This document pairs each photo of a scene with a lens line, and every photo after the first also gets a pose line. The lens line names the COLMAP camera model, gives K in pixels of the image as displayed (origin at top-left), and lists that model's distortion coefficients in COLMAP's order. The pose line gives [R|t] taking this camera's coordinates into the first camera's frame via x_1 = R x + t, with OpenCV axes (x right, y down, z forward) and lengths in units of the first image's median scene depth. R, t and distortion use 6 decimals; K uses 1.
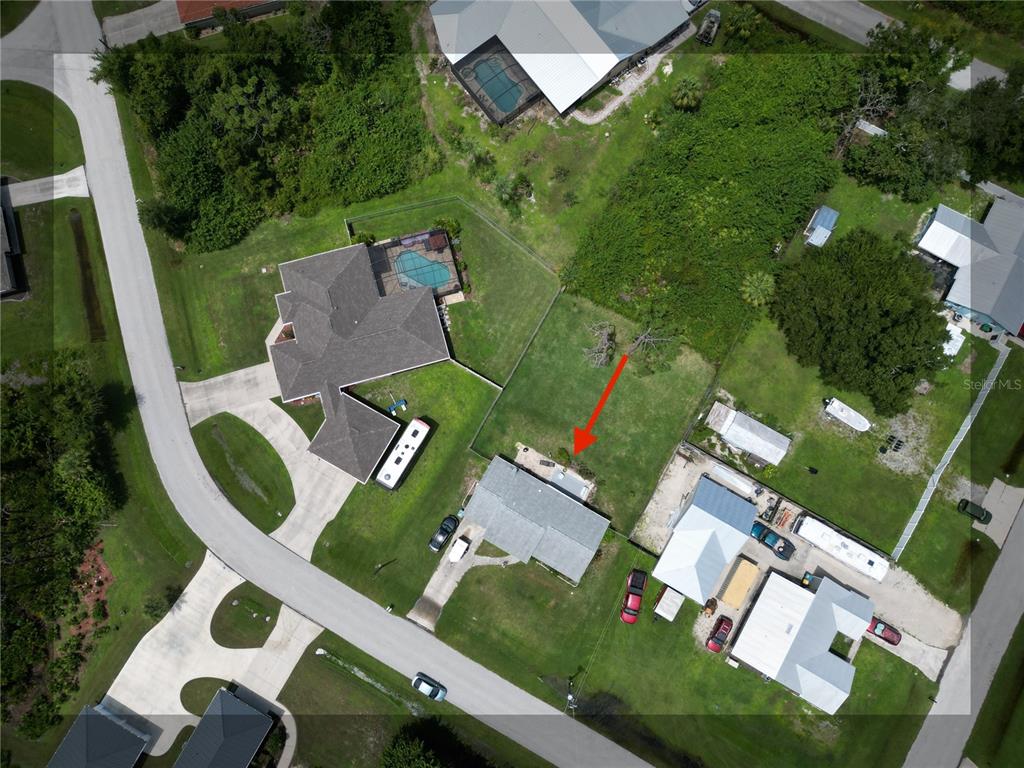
lens RADIAL K [[724.1, 0, 512.0], [0, 724.1, 384.0], [0, 0, 1]] dist [-0.000232, -0.001172]
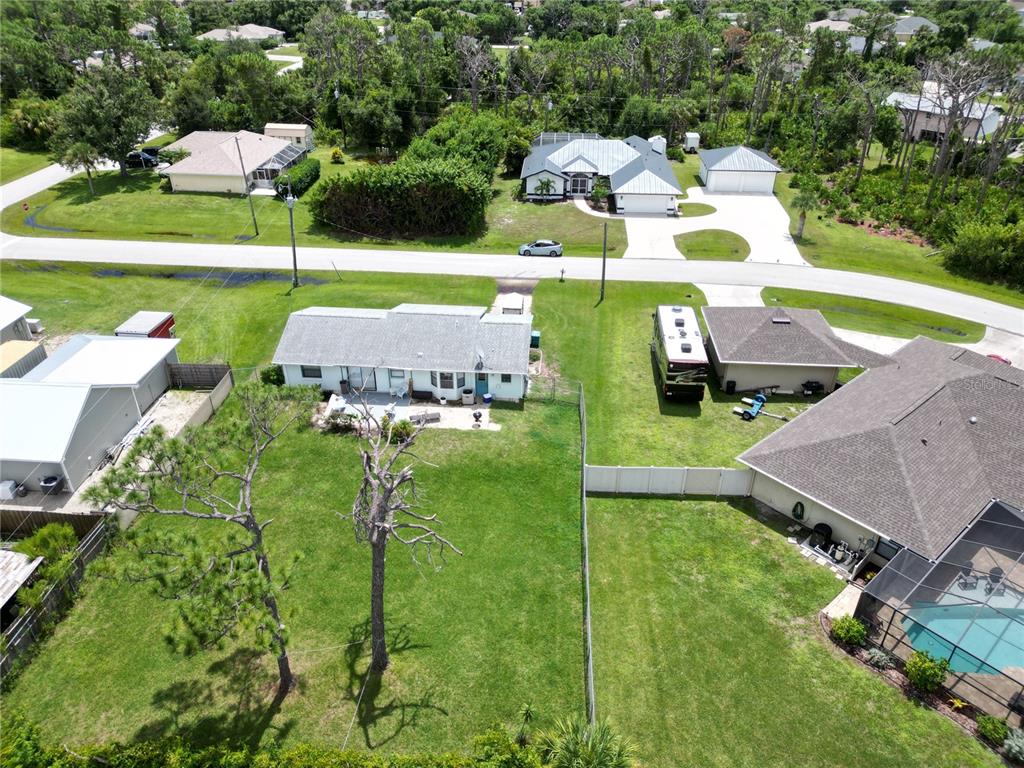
lens RADIAL K [[724.1, 0, 512.0], [0, 724.1, 384.0], [0, 0, 1]] dist [-0.000232, -0.001172]
pose [[-0.901943, 0.221276, -0.370858, 0.172165], [-0.427202, -0.331439, 0.841217, -0.316044], [0.063224, 0.917161, 0.393469, 0.803385]]
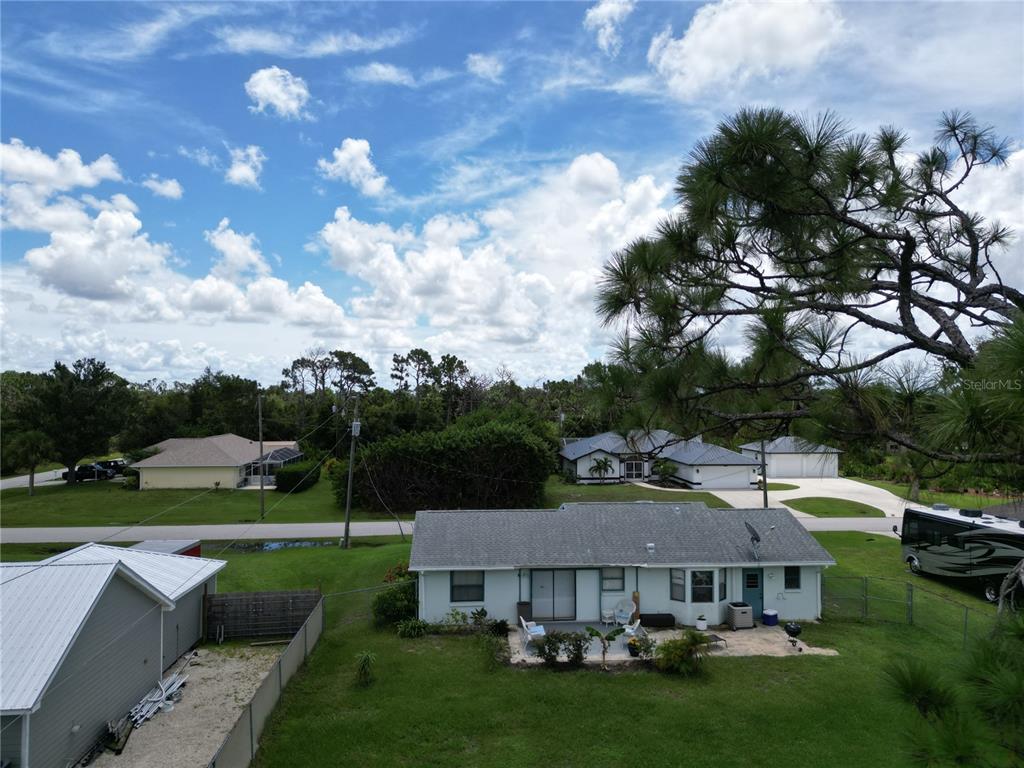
lens RADIAL K [[724.1, 0, 512.0], [0, 724.1, 384.0], [0, 0, 1]] dist [-0.000232, -0.001172]
pose [[-0.830032, 0.001130, -0.557715, 0.260784], [-0.549463, 0.169747, 0.818093, -0.091972], [0.095595, 0.985487, -0.140274, 0.947601]]
